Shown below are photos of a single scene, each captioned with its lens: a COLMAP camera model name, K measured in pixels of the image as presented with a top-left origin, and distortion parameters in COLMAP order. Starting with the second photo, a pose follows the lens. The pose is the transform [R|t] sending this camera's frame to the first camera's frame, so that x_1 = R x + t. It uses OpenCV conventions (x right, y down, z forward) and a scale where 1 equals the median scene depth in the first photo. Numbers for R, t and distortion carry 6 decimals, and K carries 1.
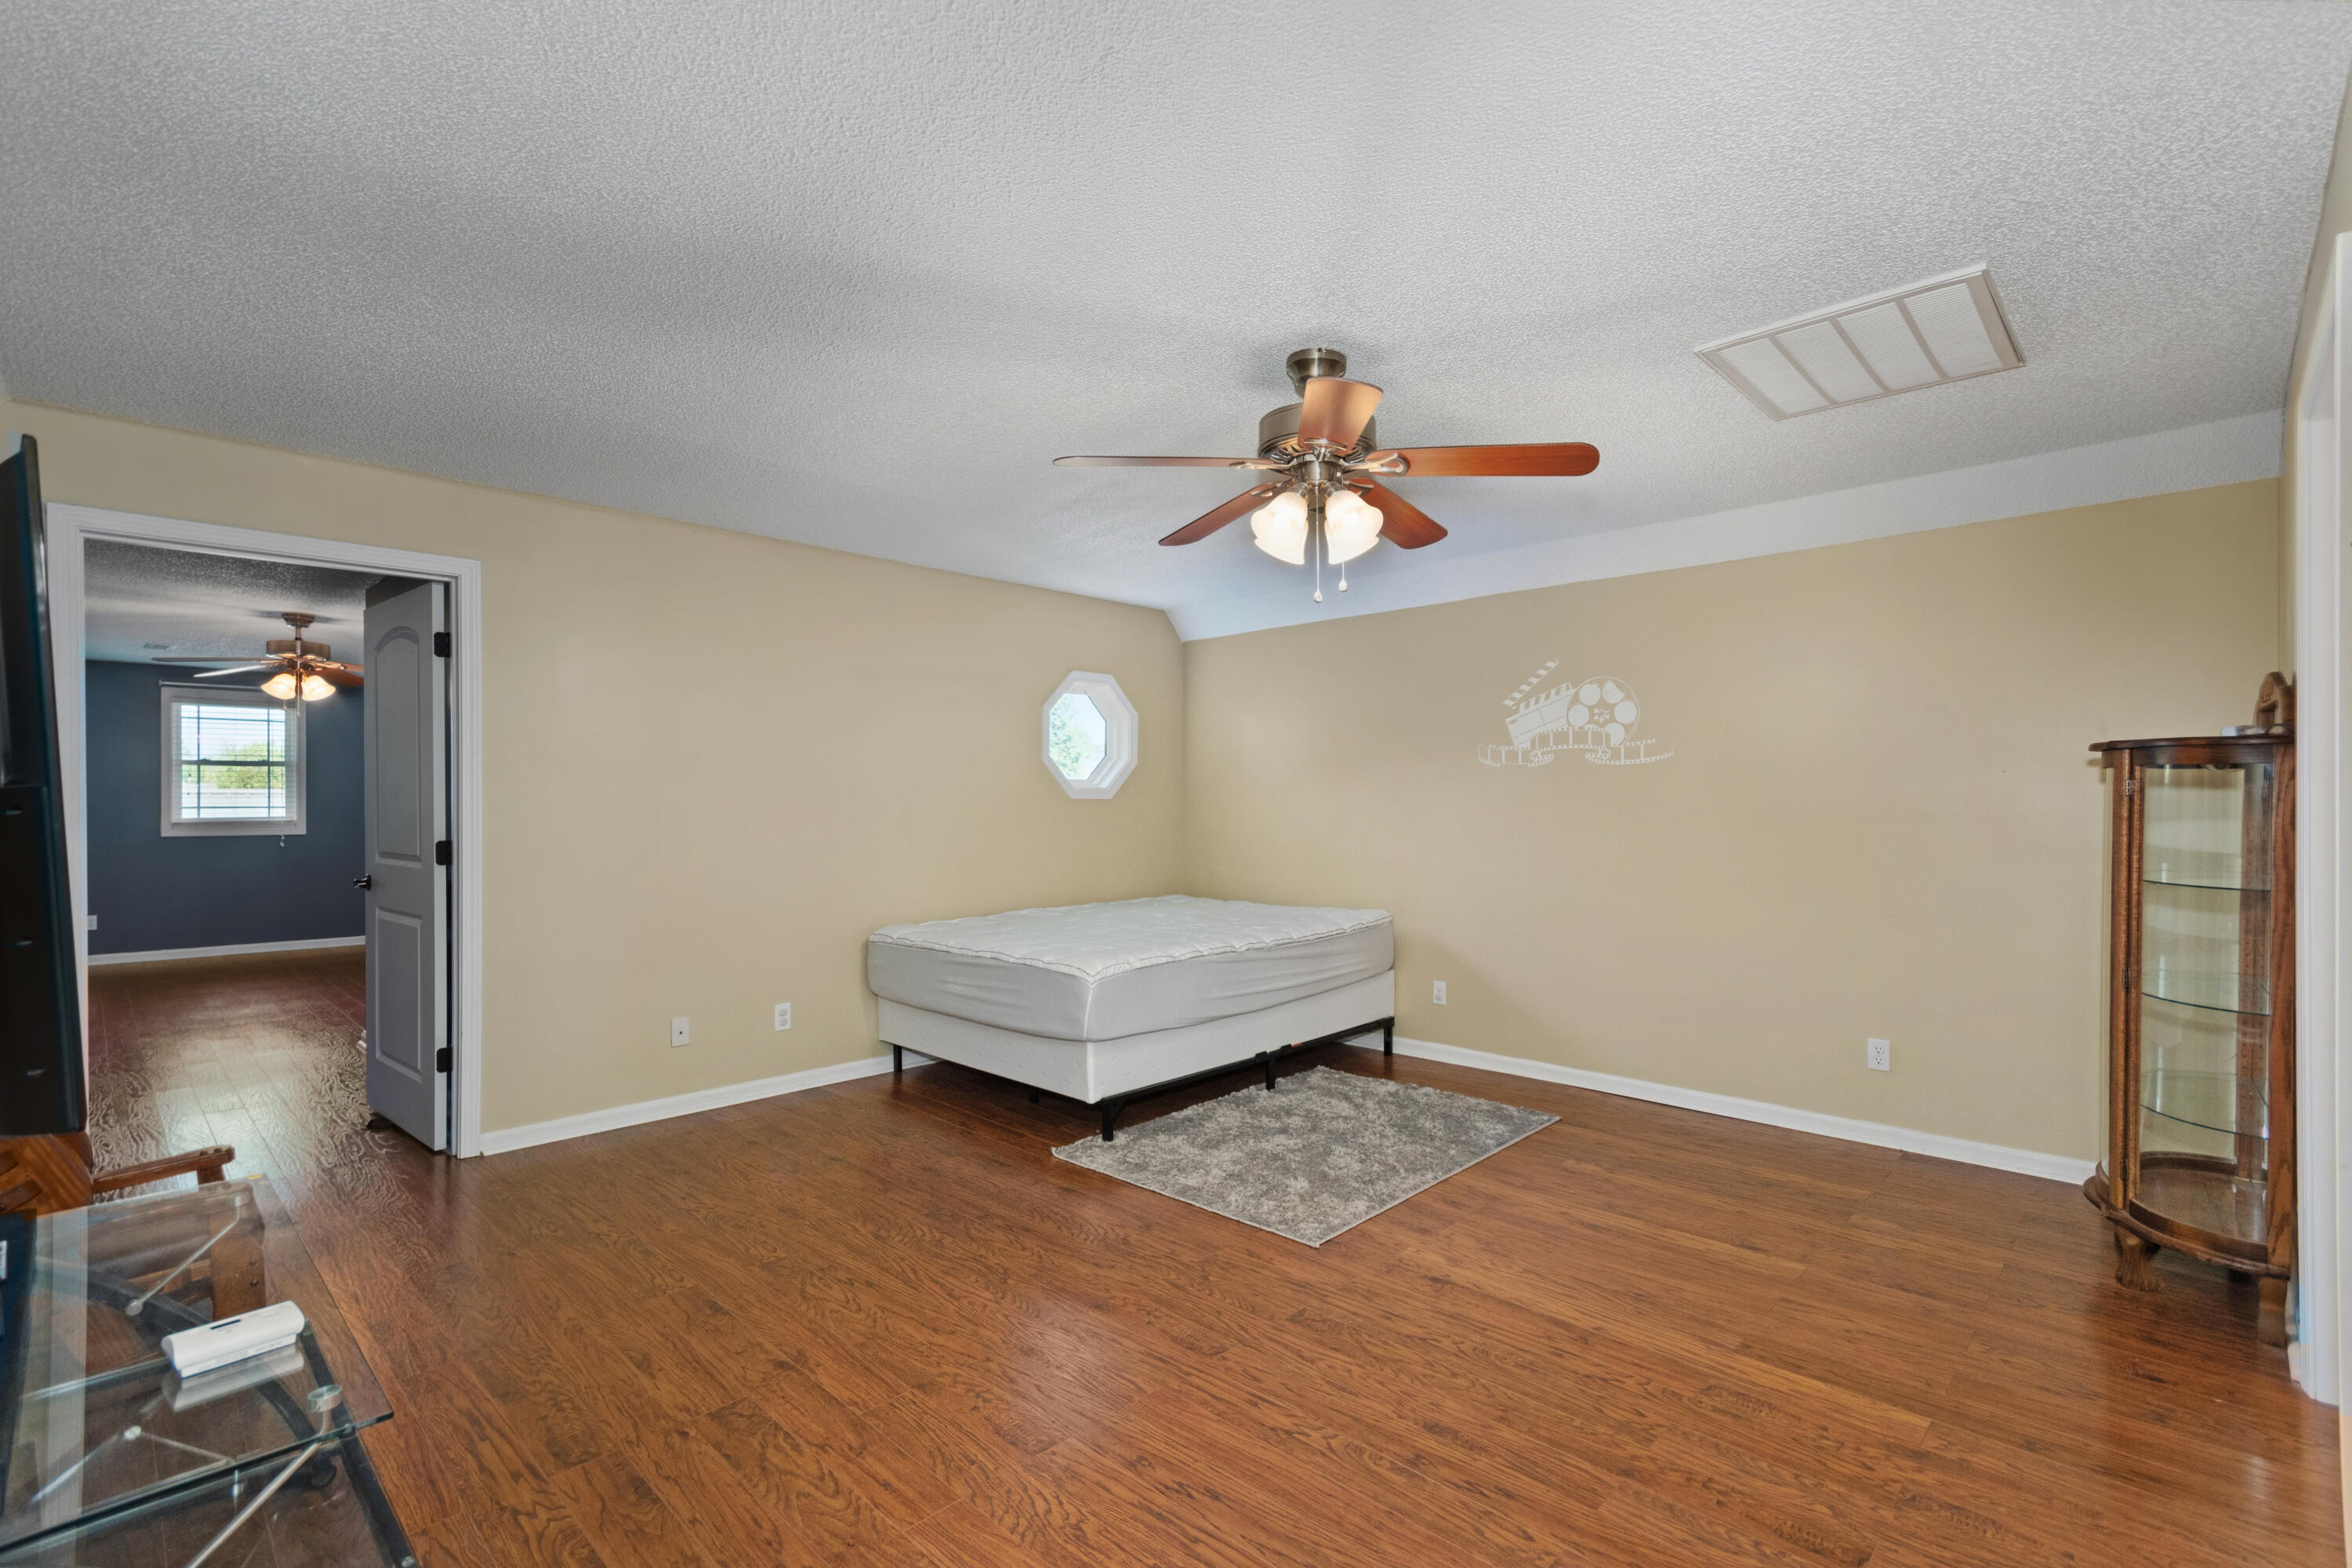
lens RADIAL K [[1045.5, 0, 1198.6], [0, 1045.5, 782.9], [0, 0, 1]] dist [-0.000342, -0.000178]
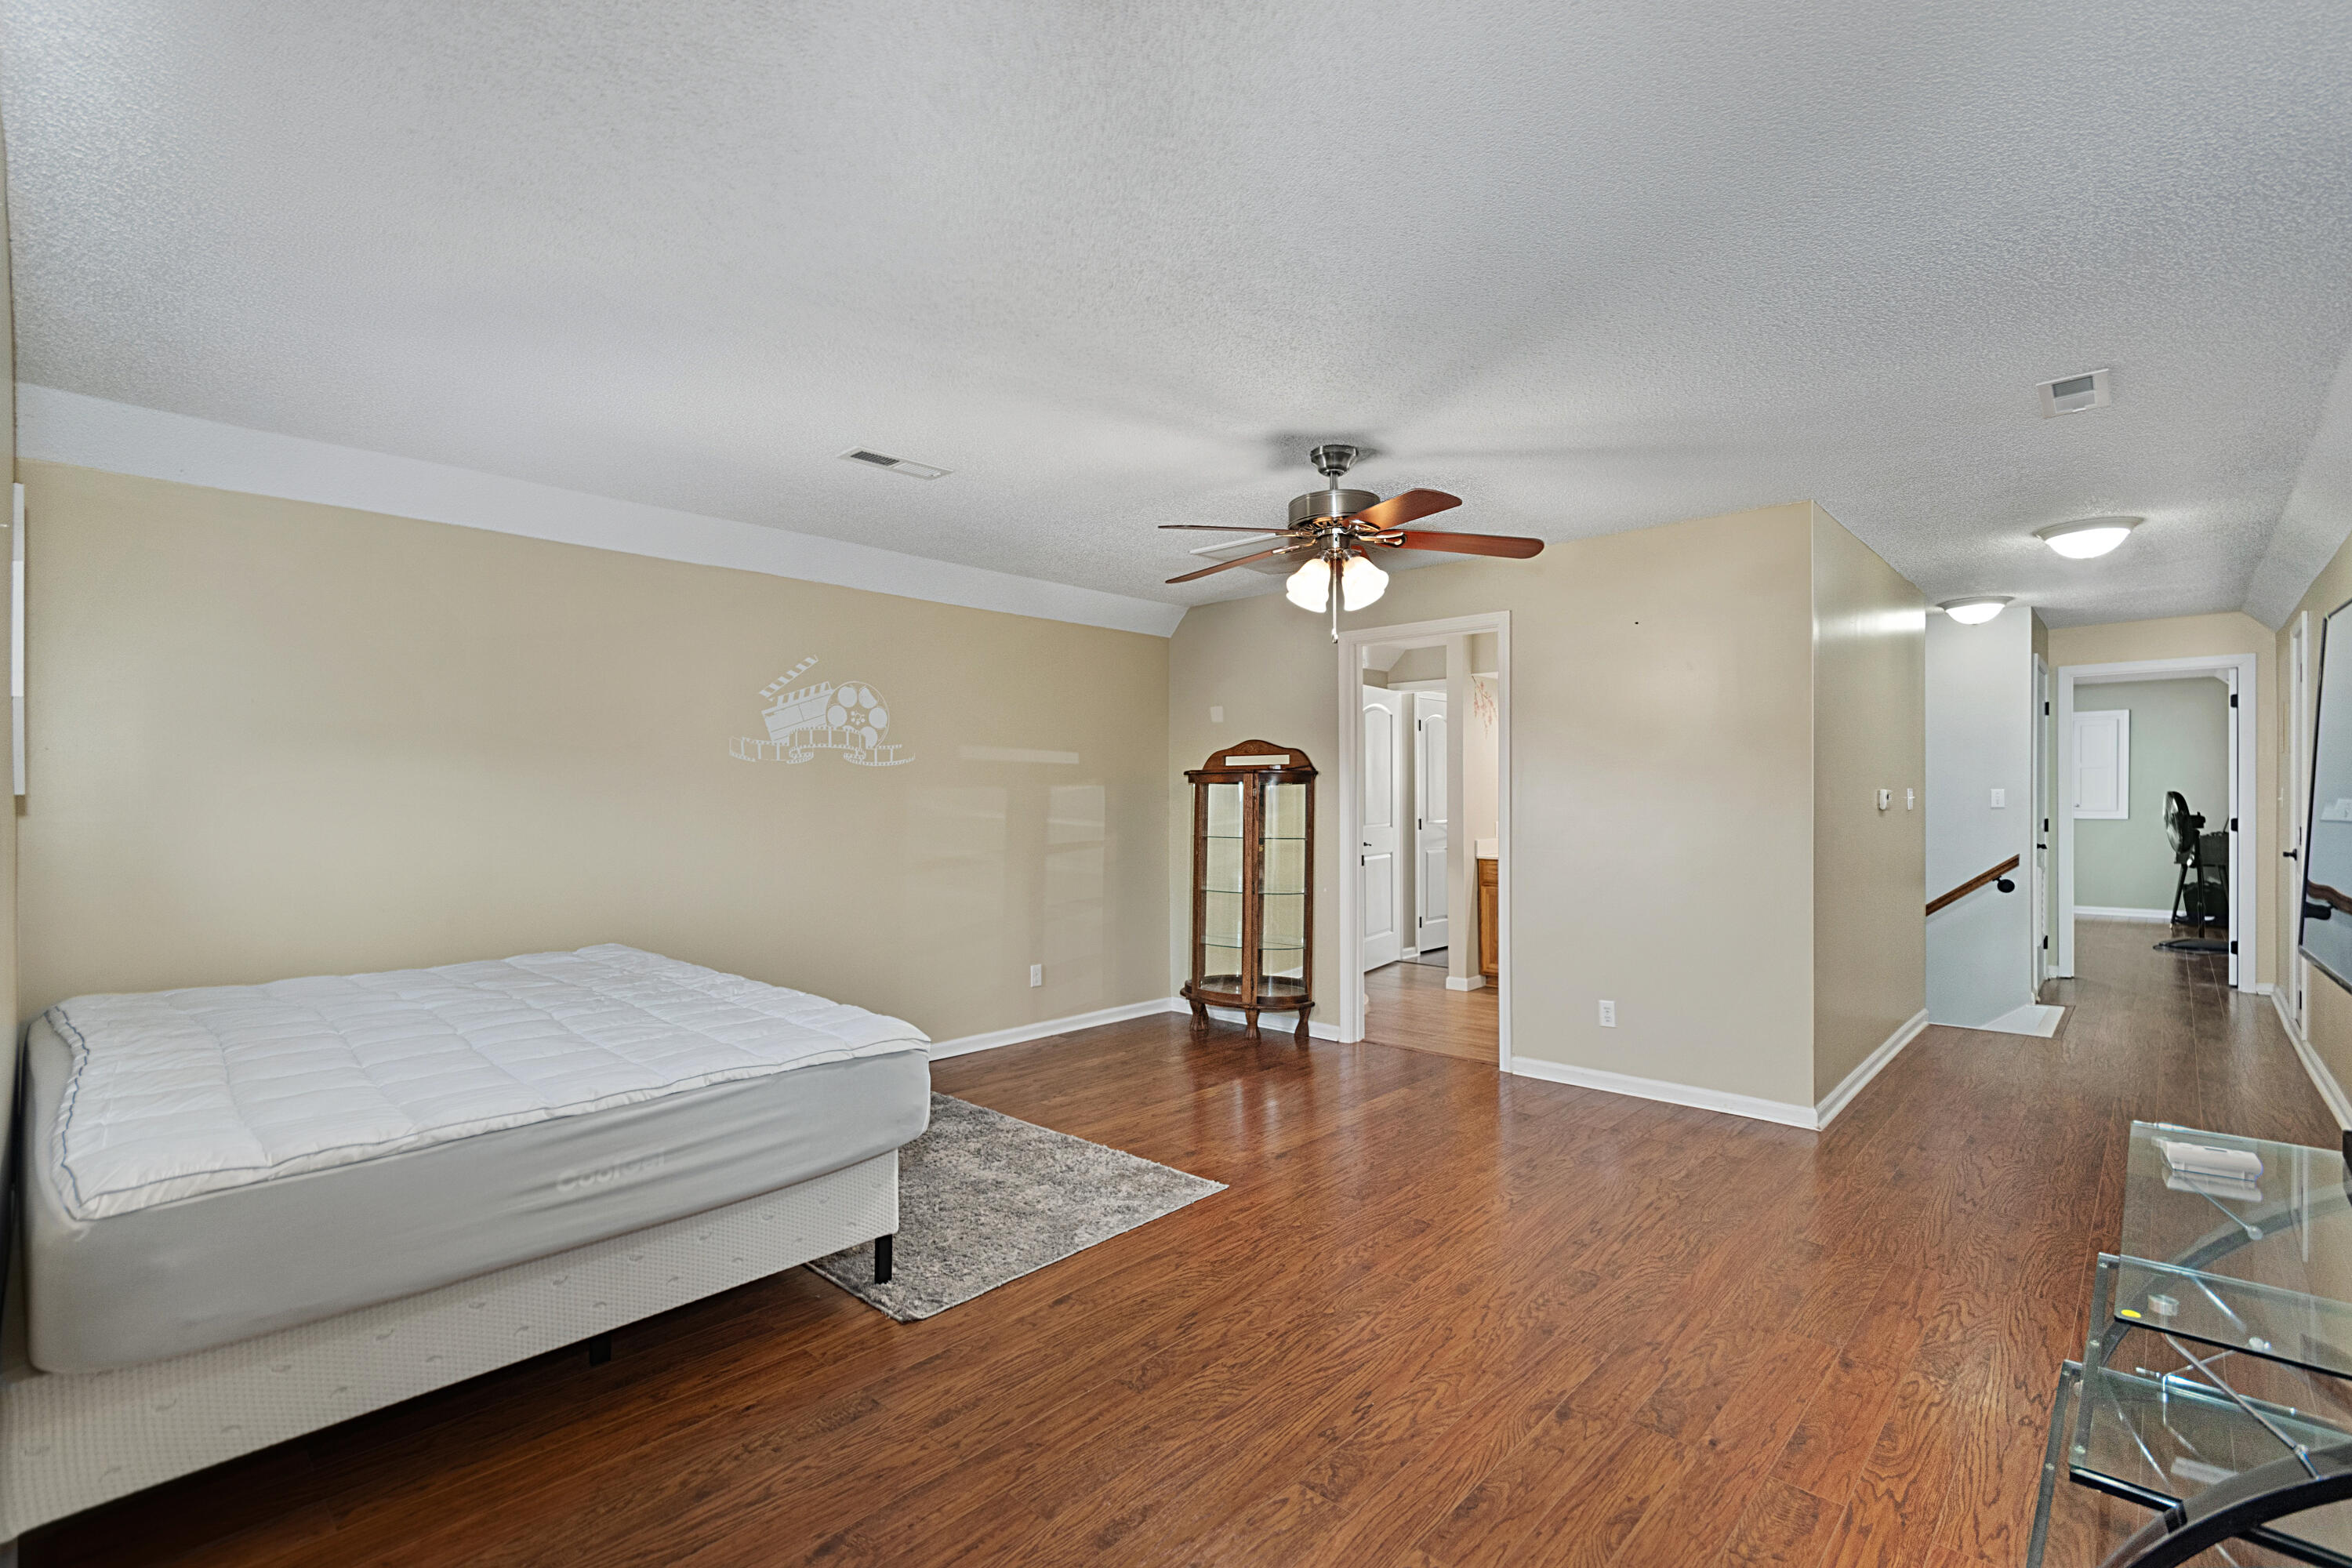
lens RADIAL K [[1043.7, 0, 1176.0], [0, 1043.7, 784.0], [0, 0, 1]] dist [0.000305, 0.000417]
pose [[0.007073, 0.015262, 0.999859, -0.881825], [-0.012717, 0.999804, -0.015171, 0.017939], [-0.999894, -0.012608, 0.007266, 0.895357]]
